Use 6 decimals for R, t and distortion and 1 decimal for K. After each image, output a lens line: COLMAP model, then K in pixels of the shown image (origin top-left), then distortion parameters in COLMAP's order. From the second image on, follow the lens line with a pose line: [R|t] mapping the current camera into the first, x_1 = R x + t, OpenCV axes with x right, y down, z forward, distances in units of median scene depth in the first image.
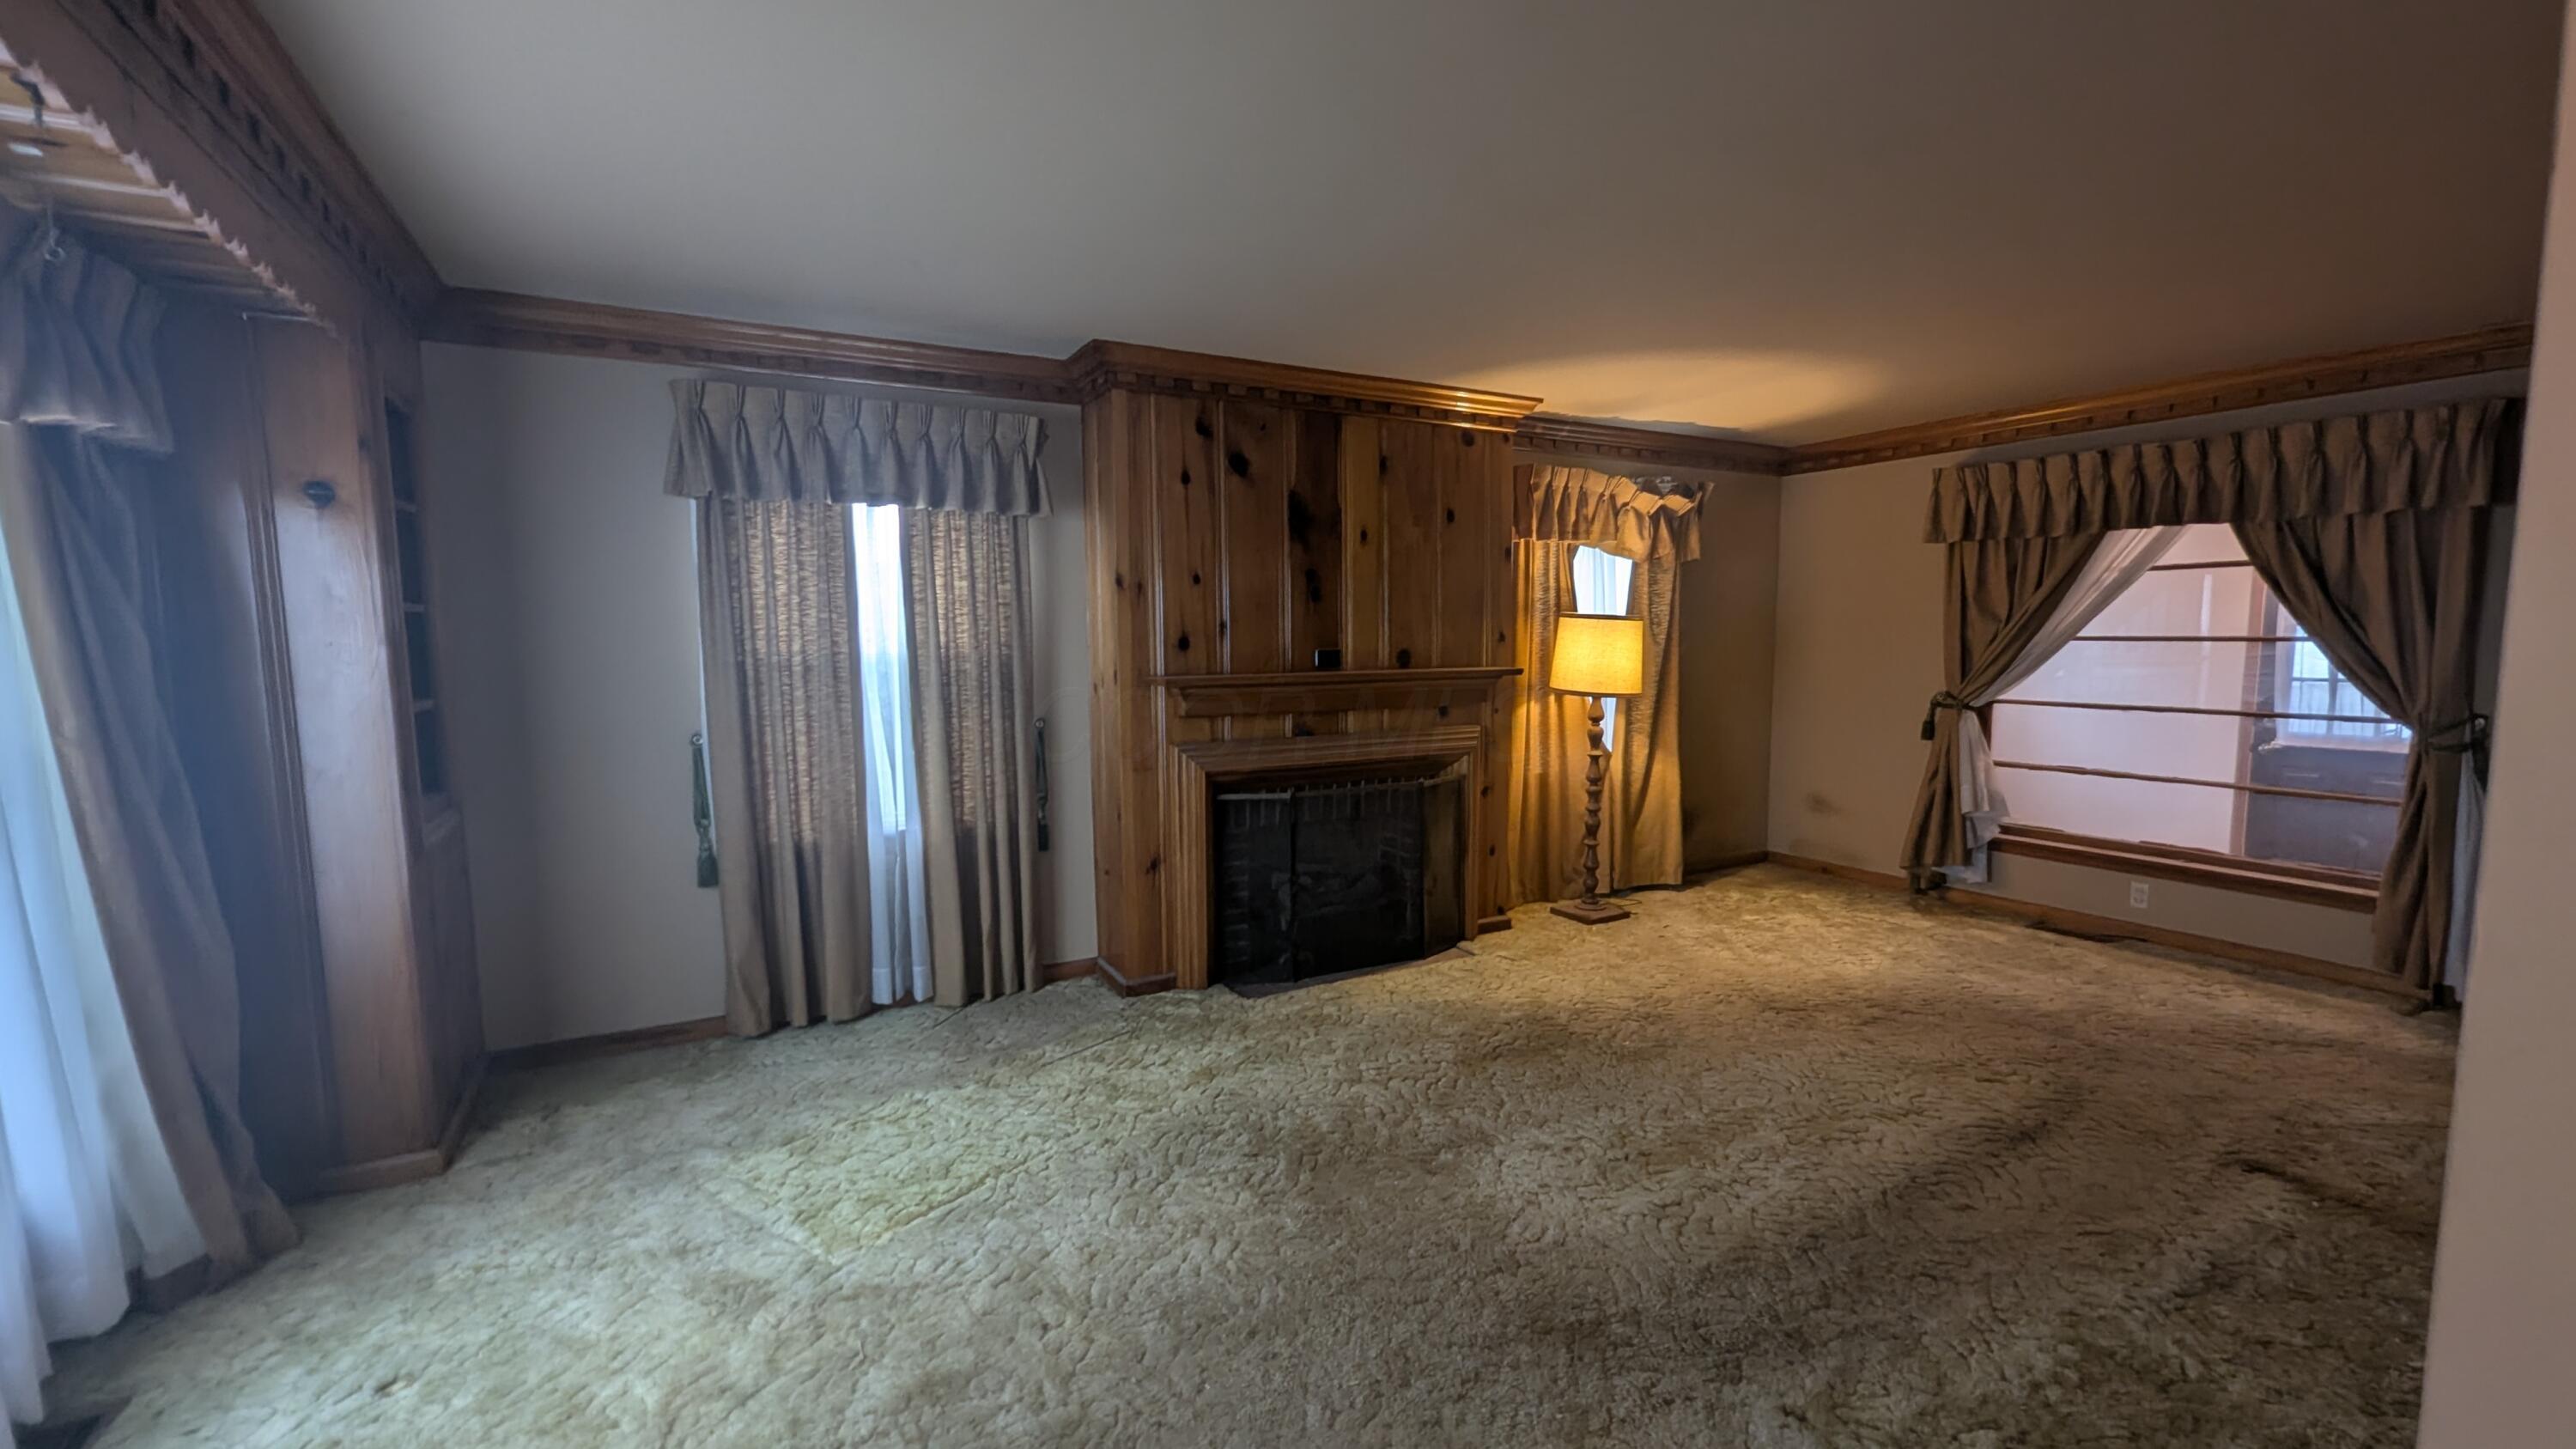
lens RADIAL K [[1065.4, 0, 1300.9], [0, 1065.4, 733.2], [0, 0, 1]] dist [-0.002115, 0.000113]
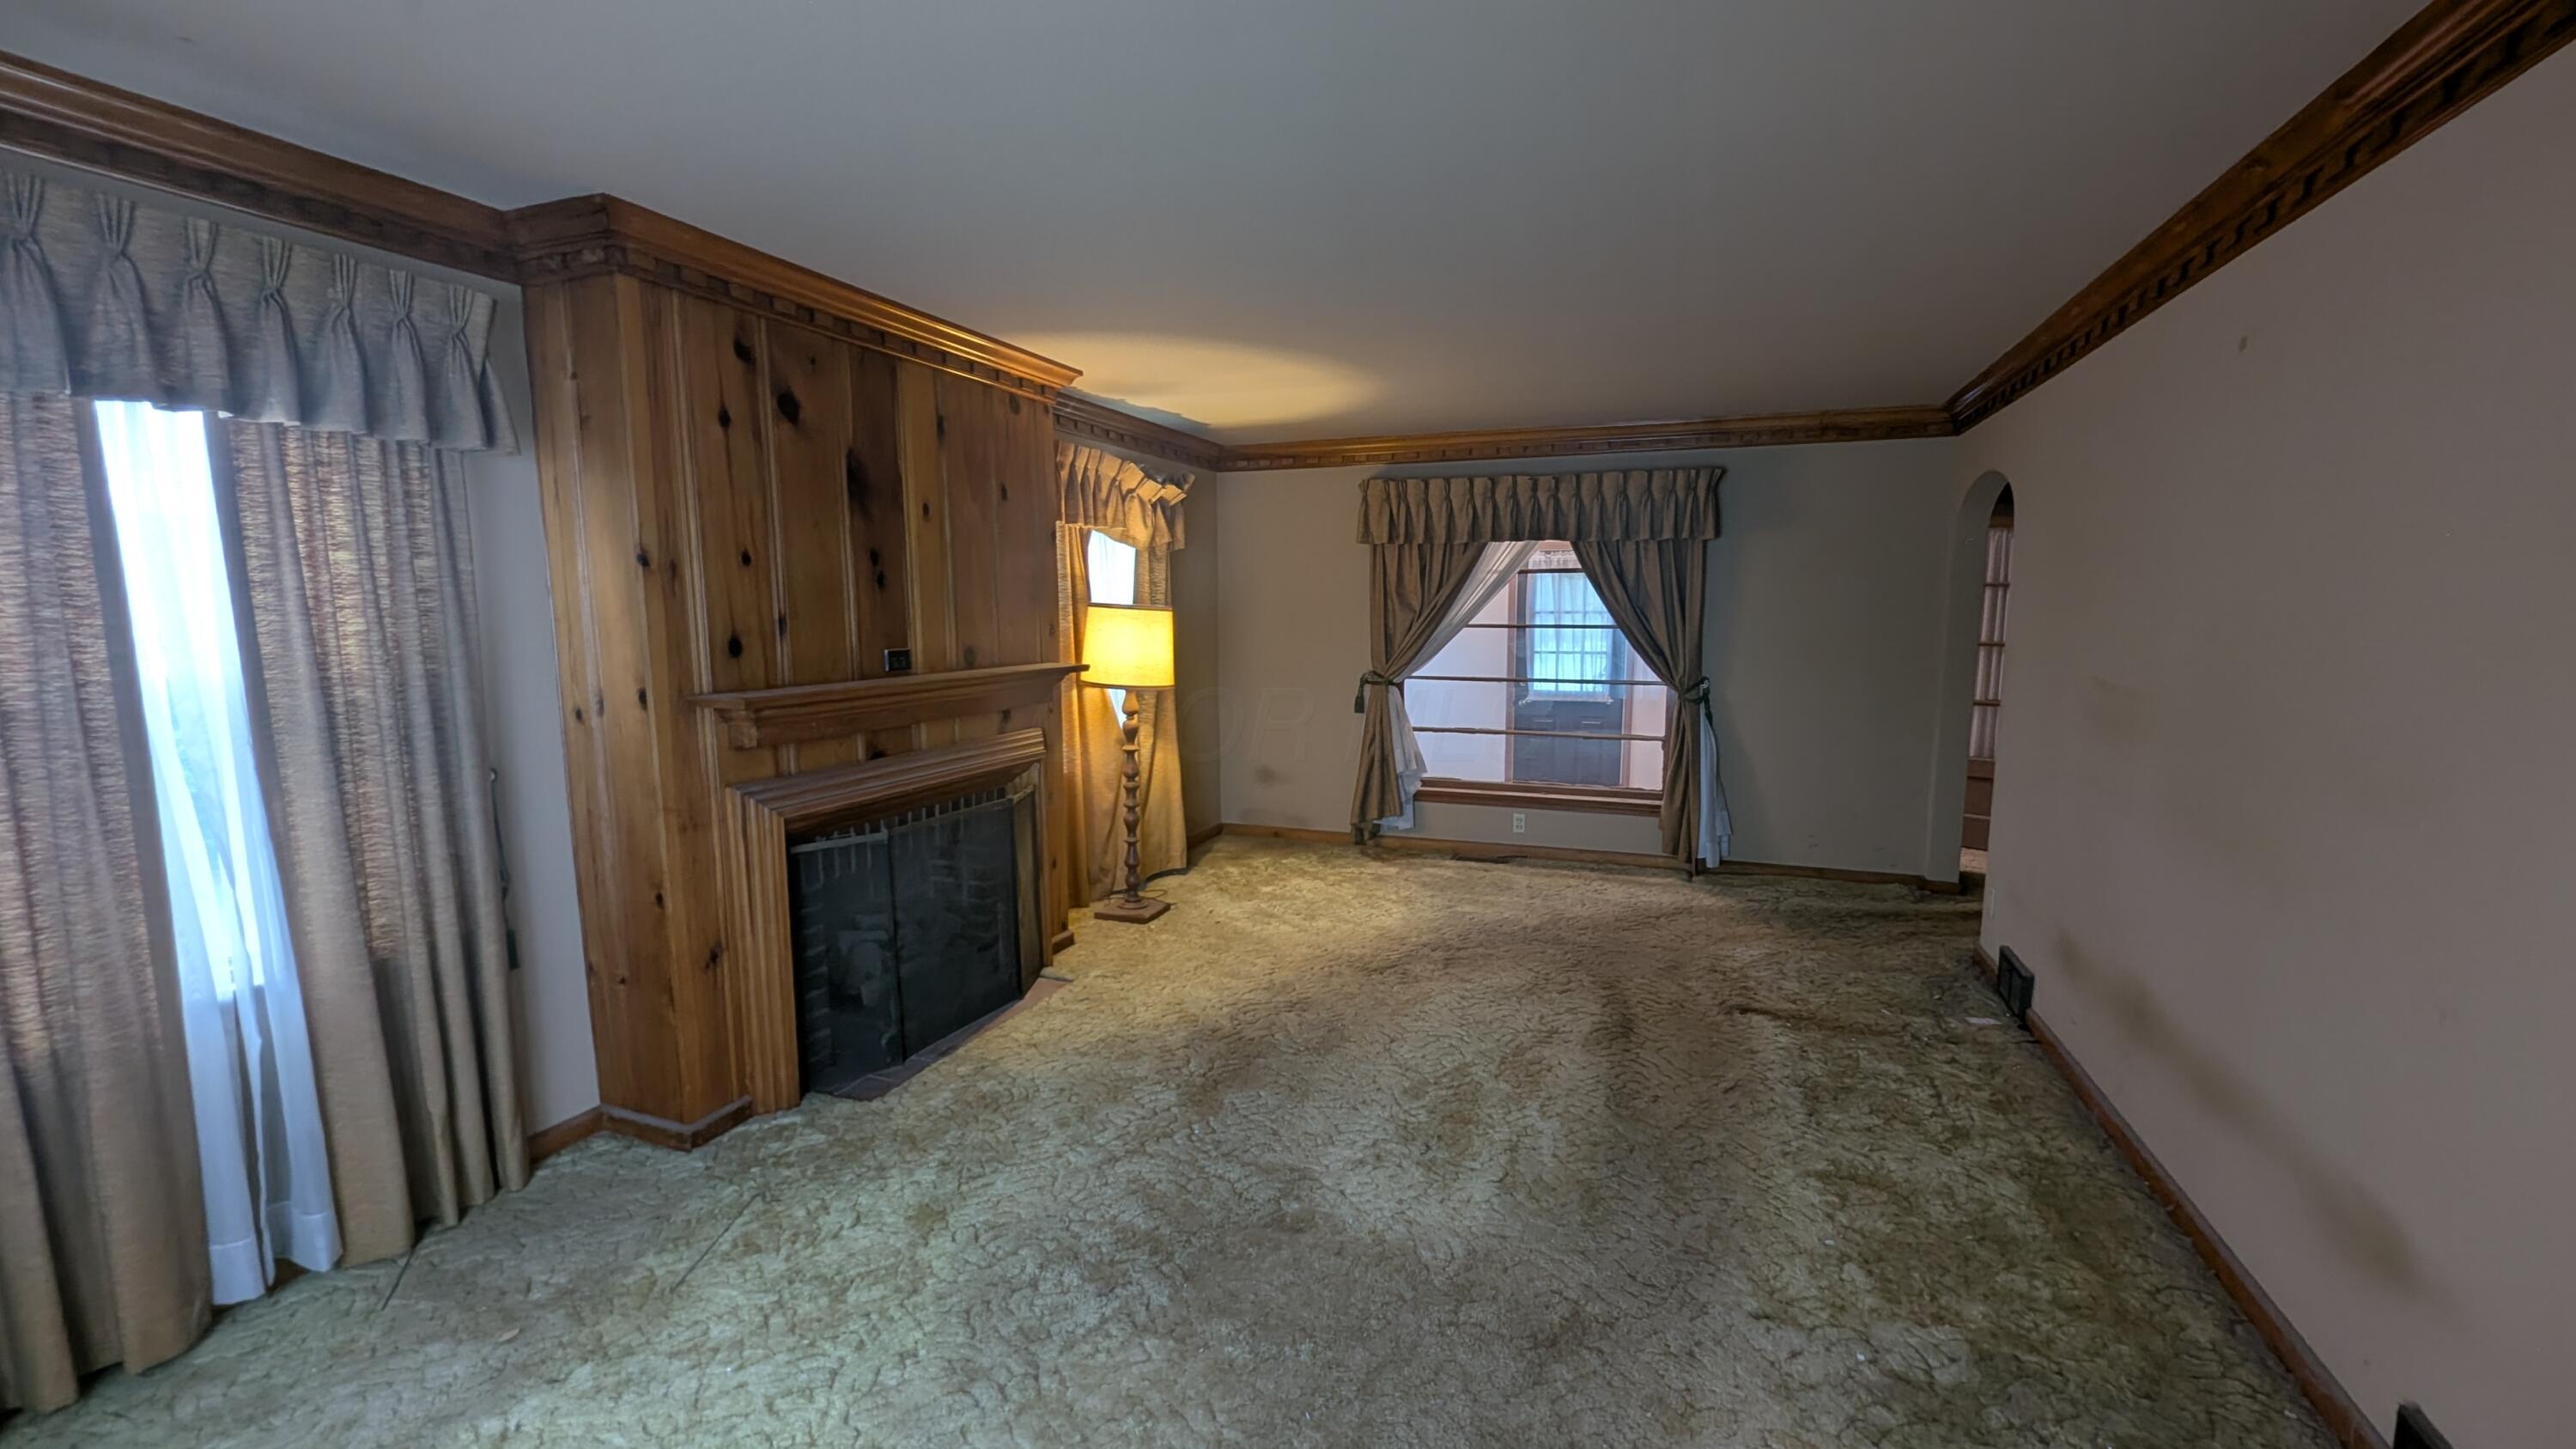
lens RADIAL K [[1065.4, 0, 1306.0], [0, 1065.4, 736.8], [0, 0, 1]] dist [-0.002115, 0.000113]
pose [[0.764255, -0.074518, 0.640594, -0.283759], [0.056912, 0.997220, 0.048104, -0.036579], [-0.642398, -0.000306, 0.766371, 0.194371]]
